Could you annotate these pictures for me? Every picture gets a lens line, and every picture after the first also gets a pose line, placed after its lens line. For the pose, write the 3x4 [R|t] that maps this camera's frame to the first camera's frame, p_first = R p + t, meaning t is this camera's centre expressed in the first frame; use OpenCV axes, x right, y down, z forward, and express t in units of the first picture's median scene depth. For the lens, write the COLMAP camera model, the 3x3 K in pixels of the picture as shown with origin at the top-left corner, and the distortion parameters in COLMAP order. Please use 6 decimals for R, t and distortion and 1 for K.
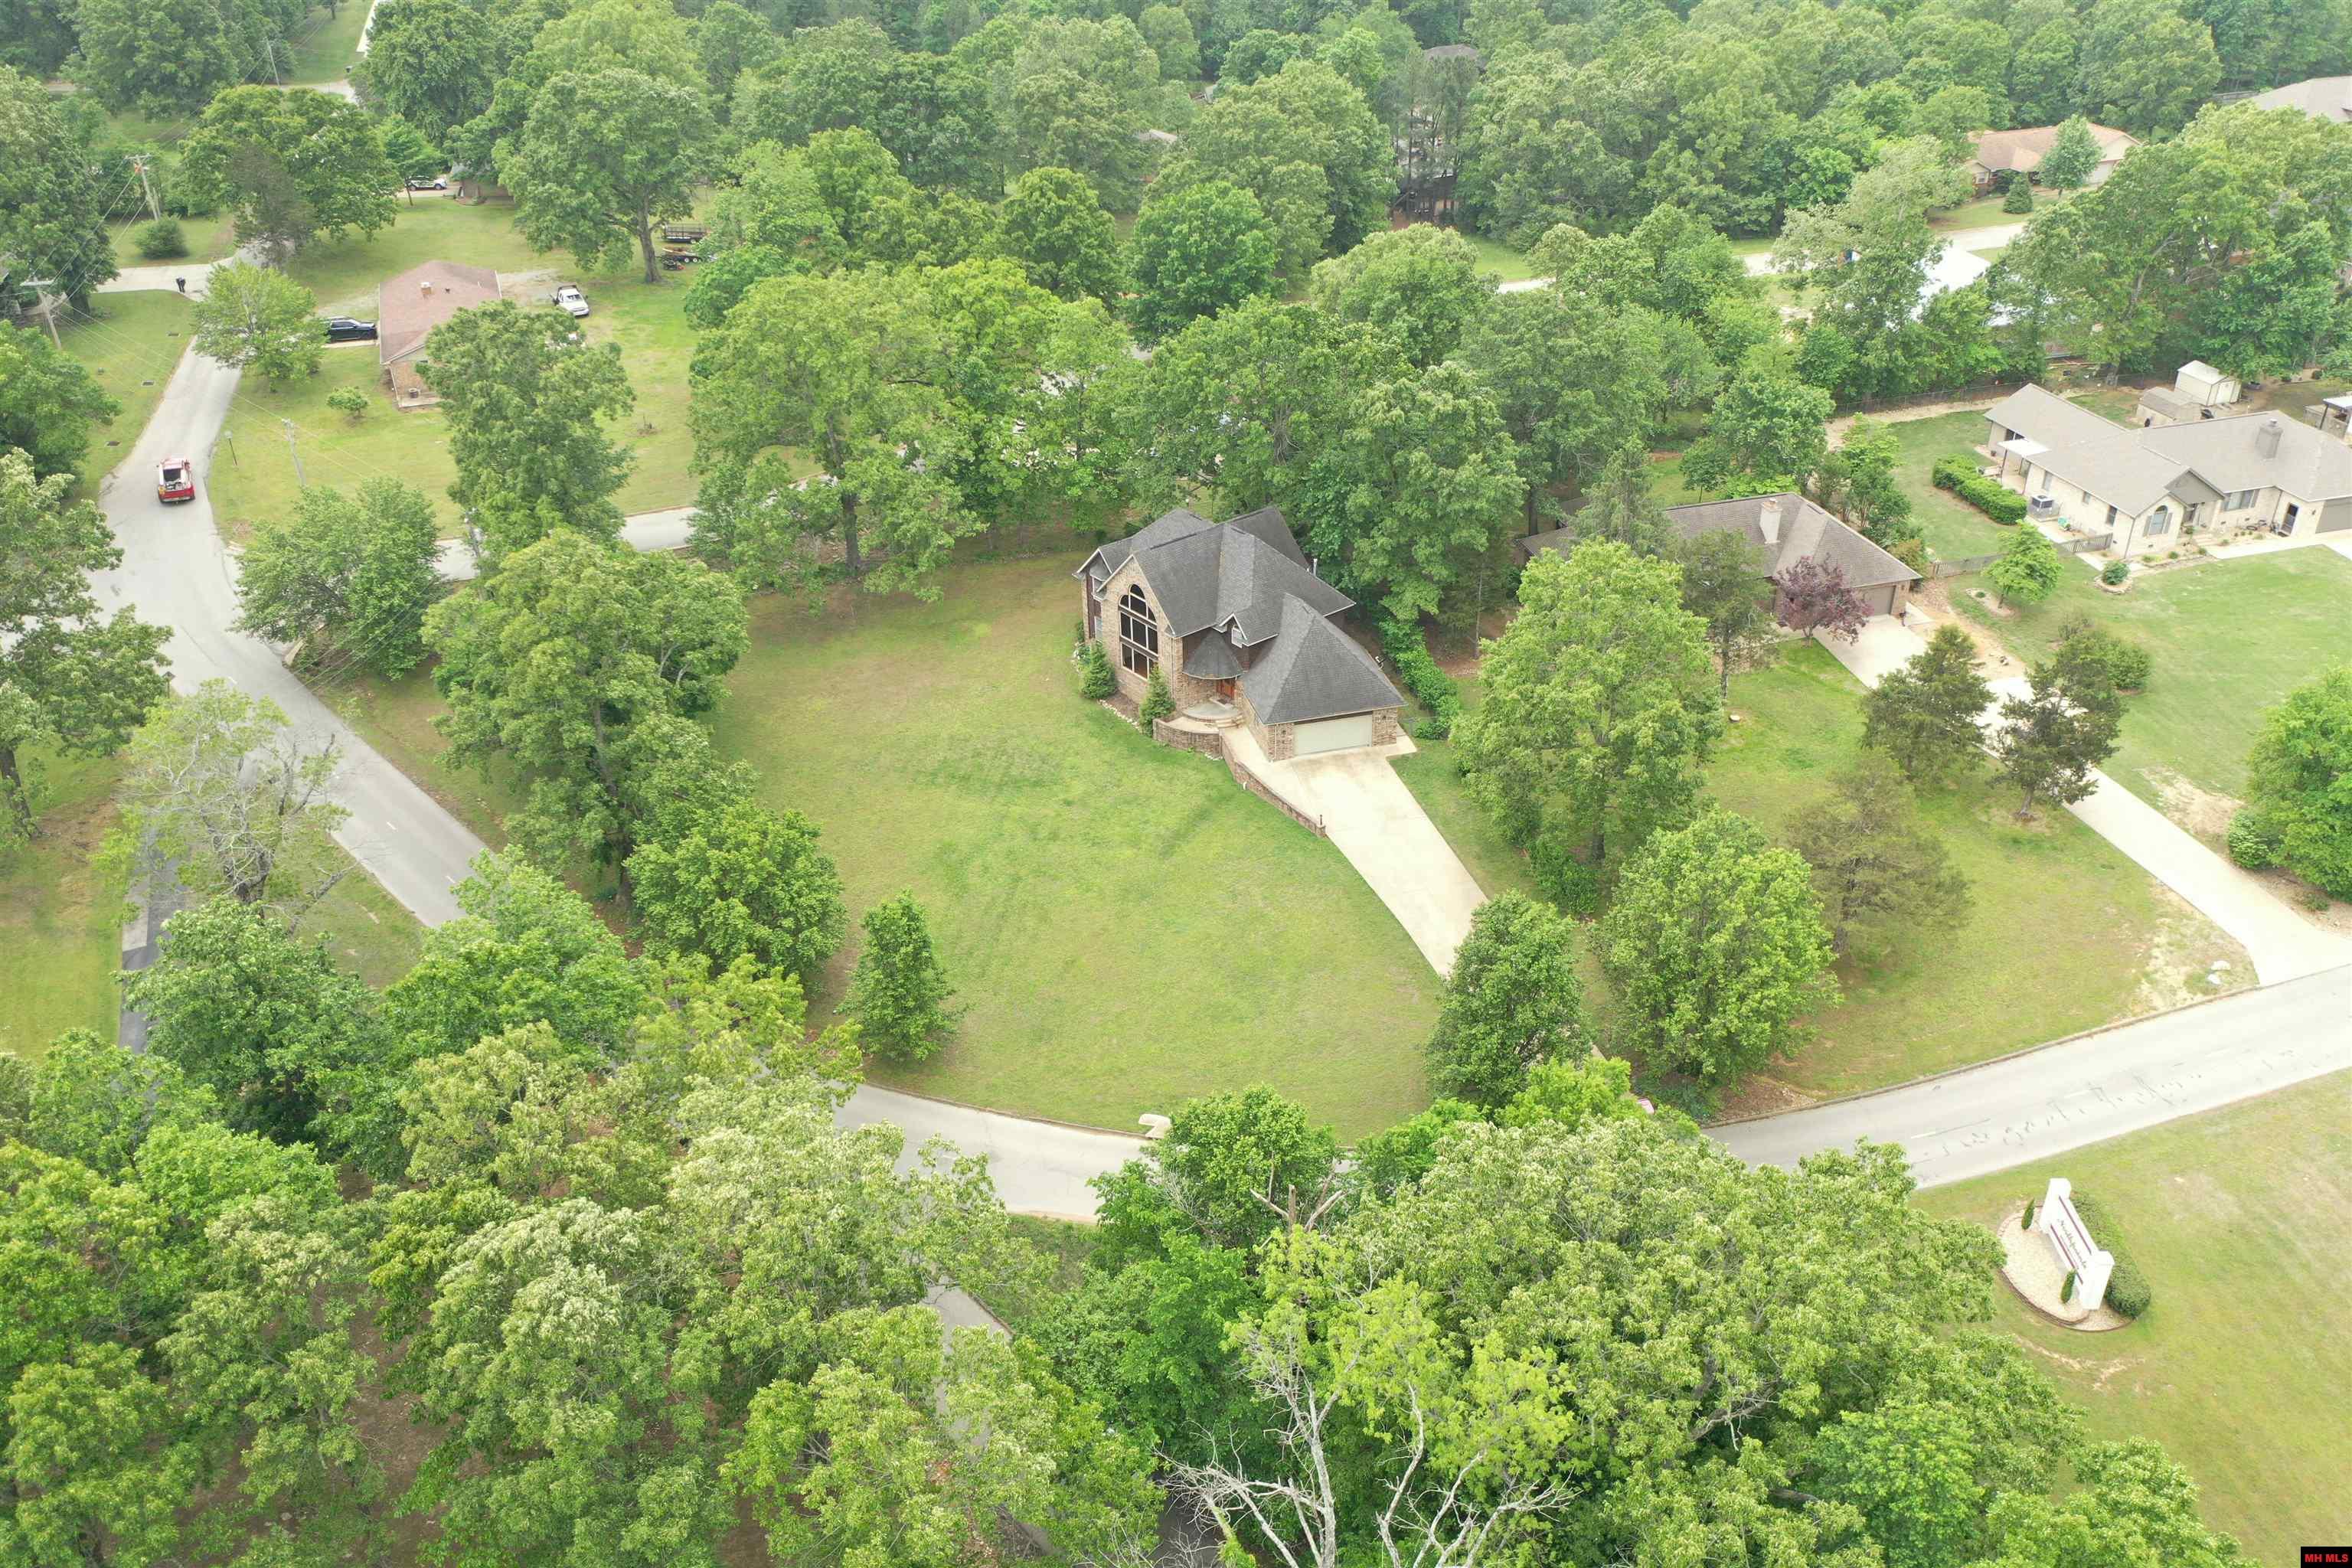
lens RADIAL K [[1893.0, 0, 1176.0], [0, 1893.0, 784.0], [0, 0, 1]] dist [0.005671, -0.011086]
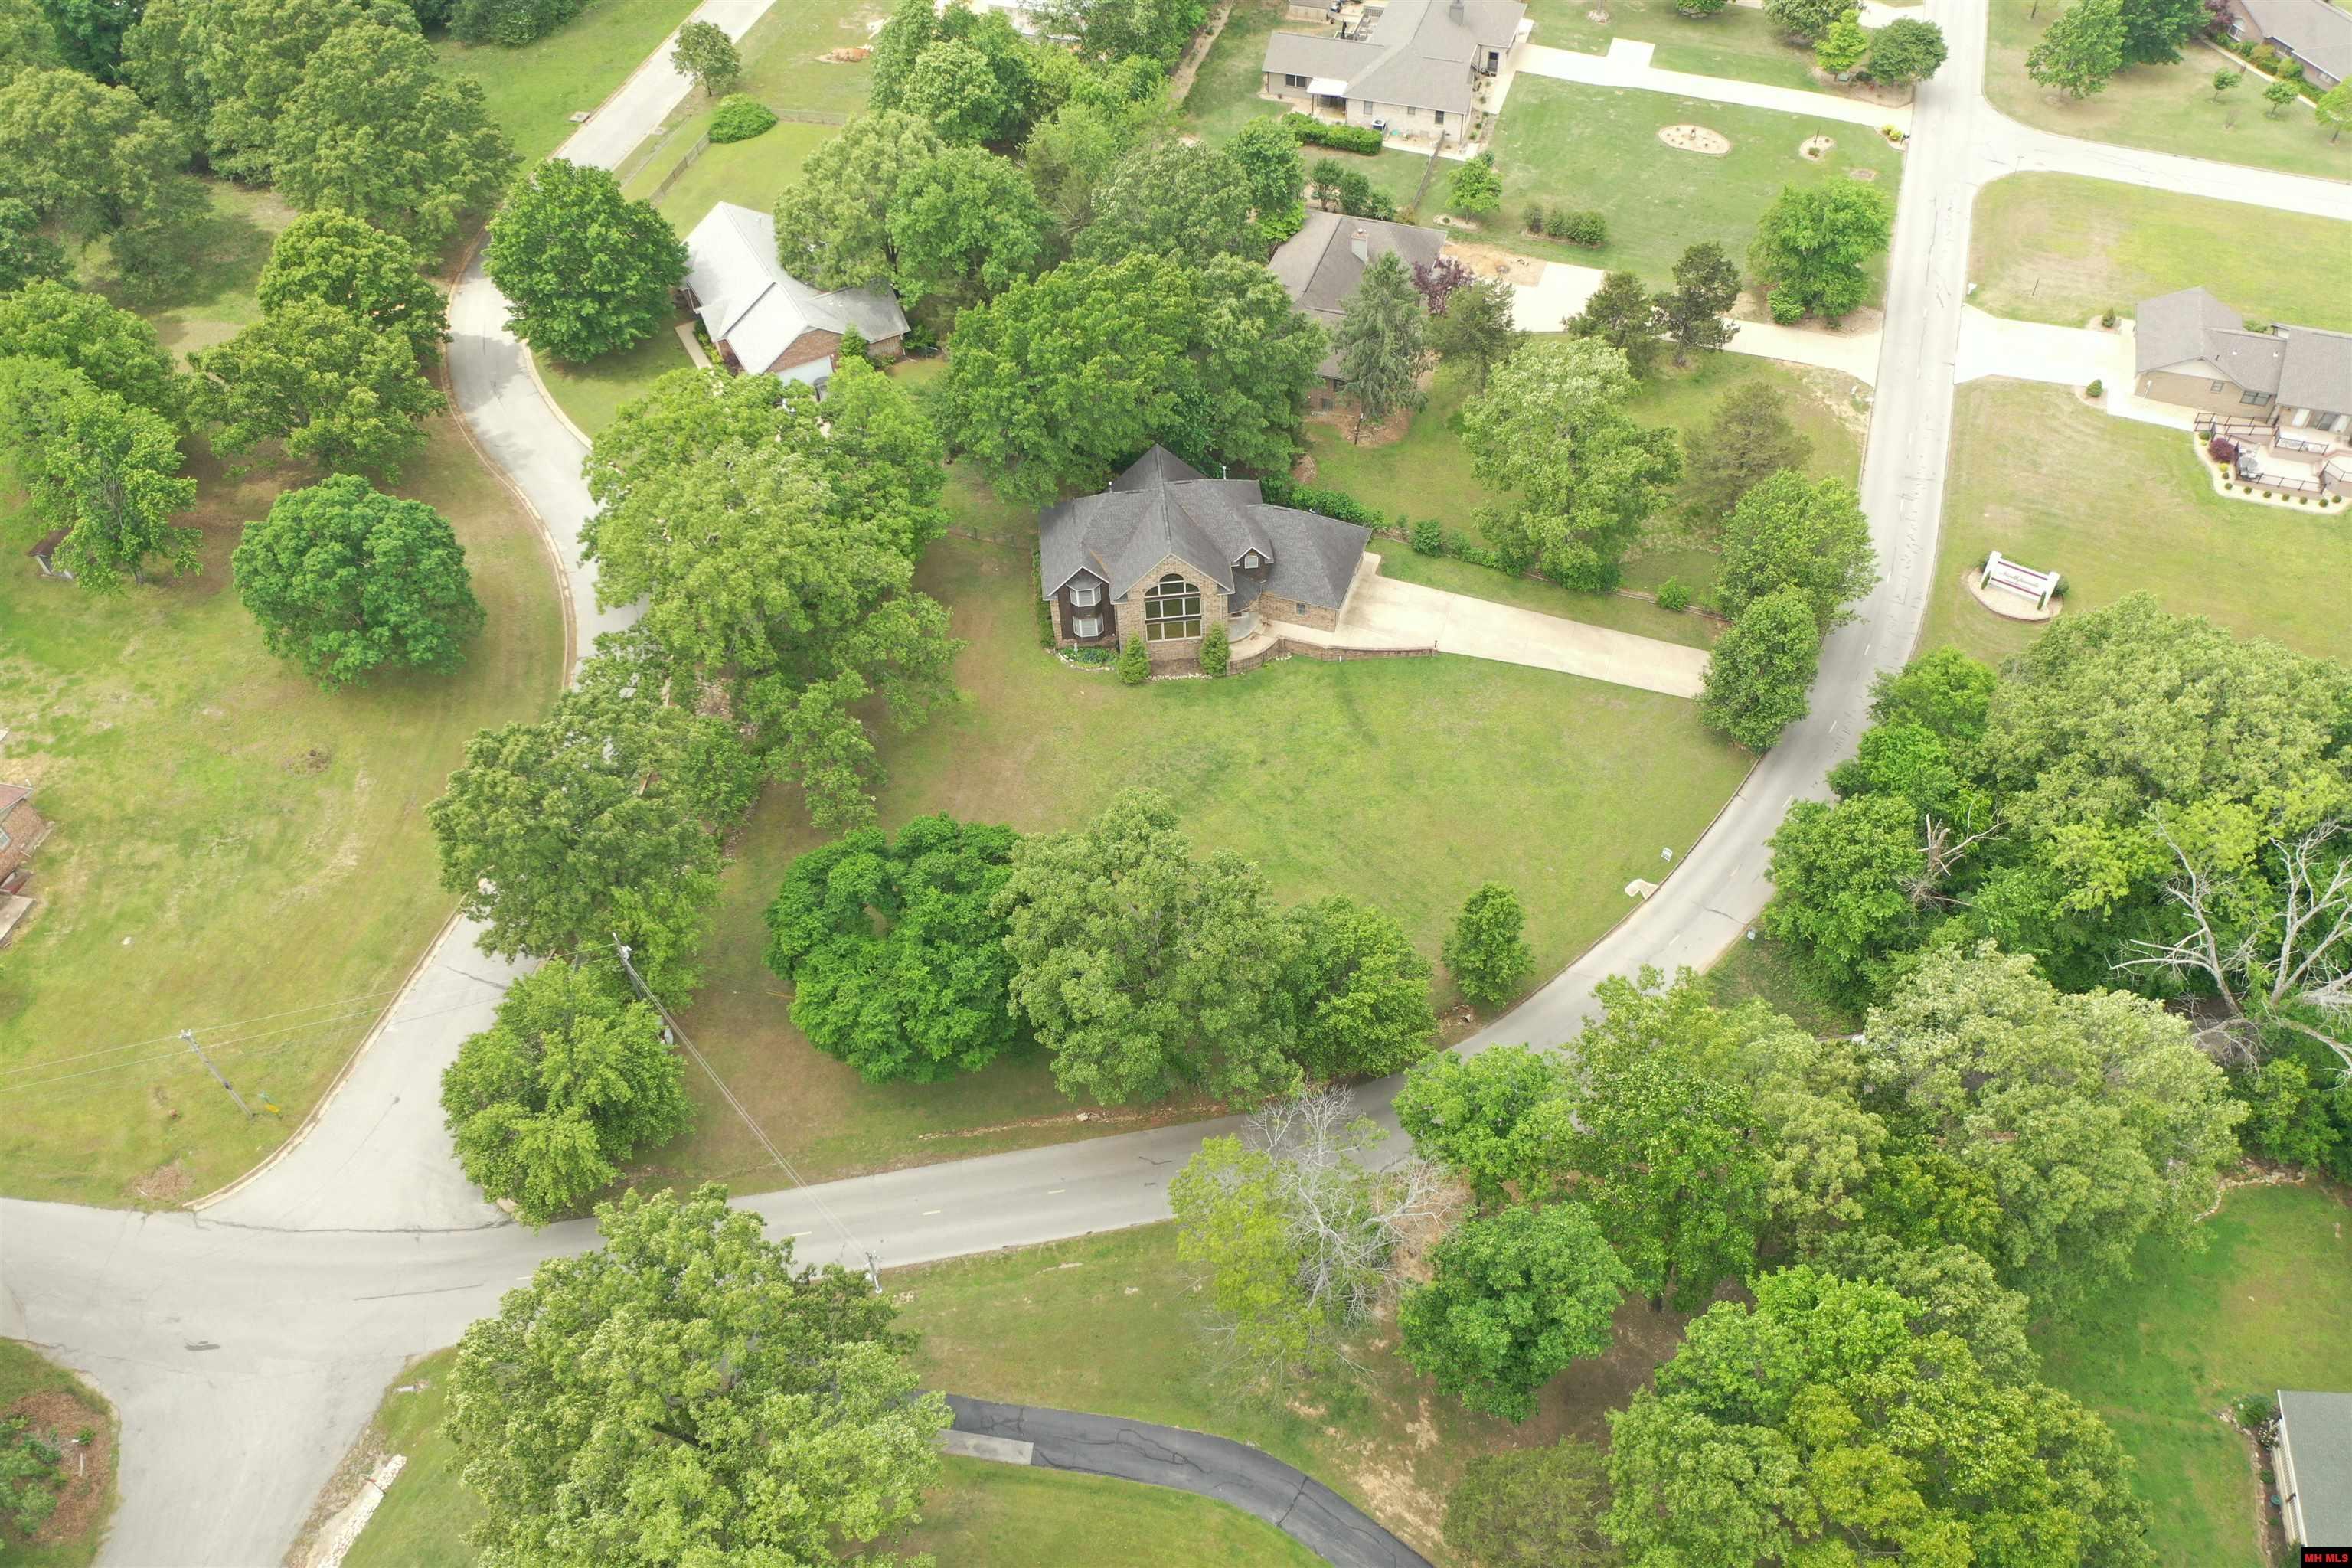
lens RADIAL K [[1893.0, 0, 1176.0], [0, 1893.0, 784.0], [0, 0, 1]] dist [0.005671, -0.011086]
pose [[0.544302, -0.631325, 0.552417, -0.673178], [0.440700, 0.775514, 0.452064, -0.482276], [-0.713806, -0.002609, 0.700339, 0.198093]]
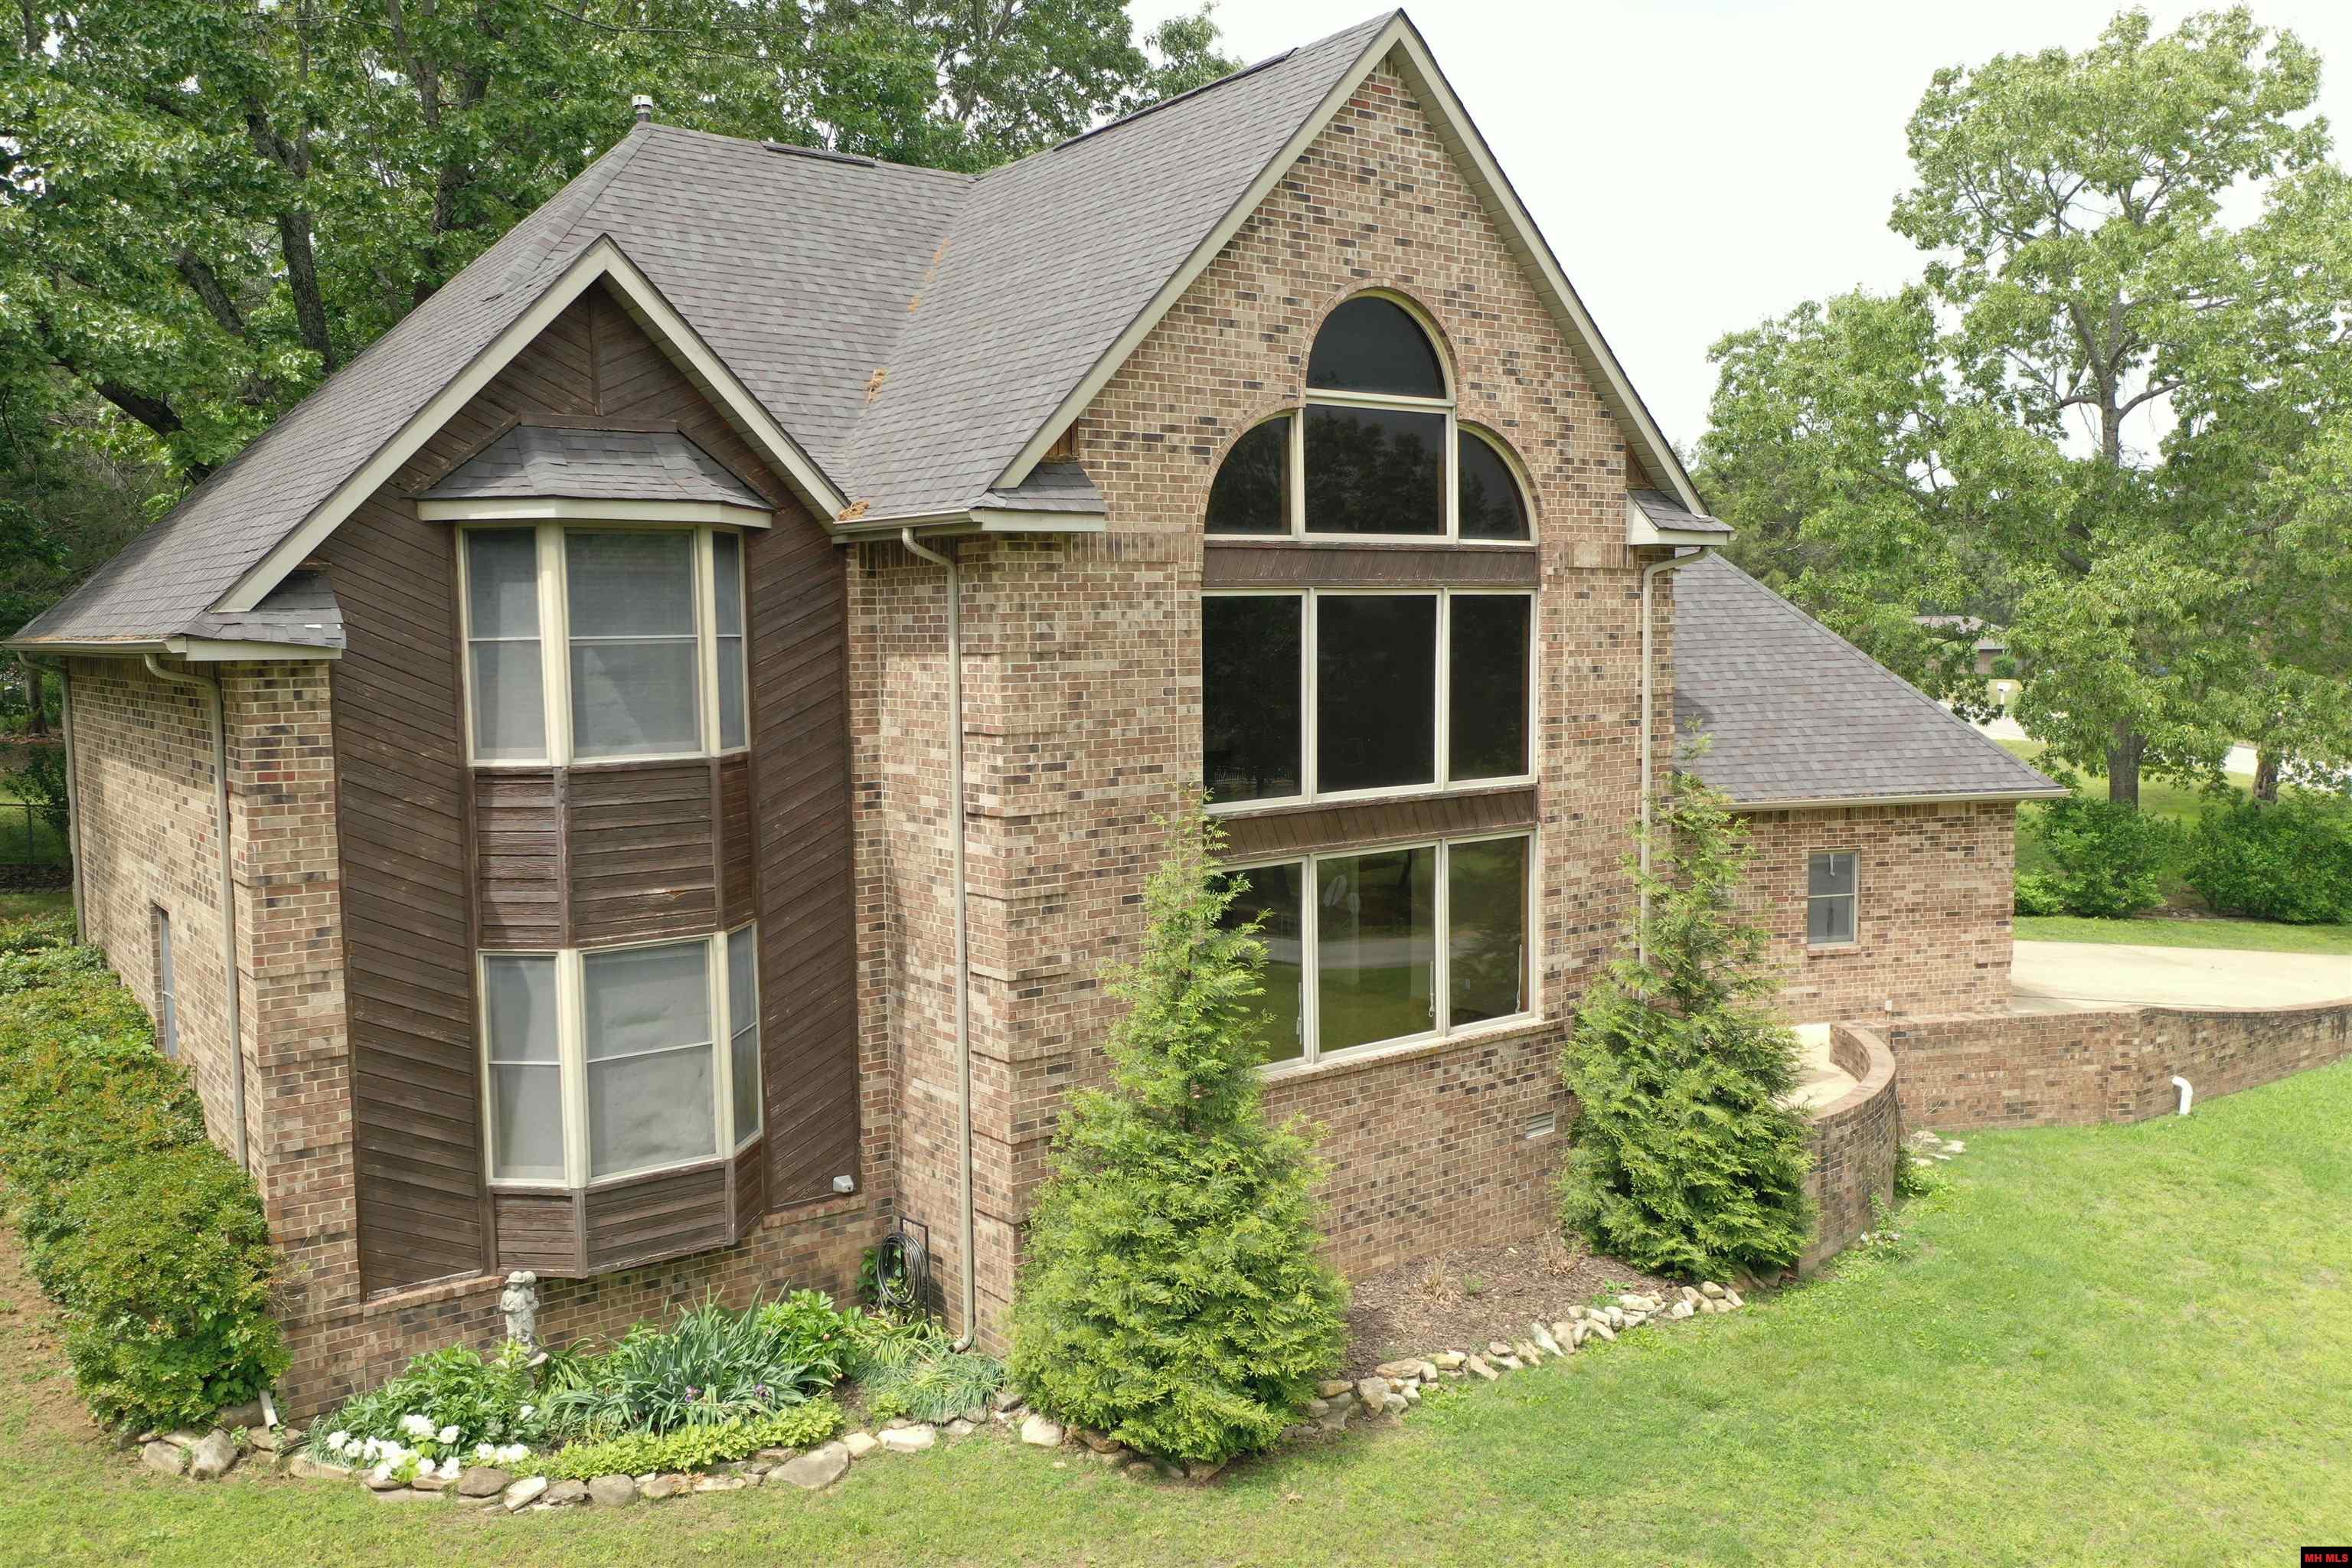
lens RADIAL K [[1893.0, 0, 1176.0], [0, 1893.0, 784.0], [0, 0, 1]] dist [0.005671, -0.011086]
pose [[0.017727, -0.075560, 0.996984, -0.148694], [0.514332, 0.855780, 0.055713, -0.084565], [-0.857408, 0.511793, 0.054034, 0.958761]]
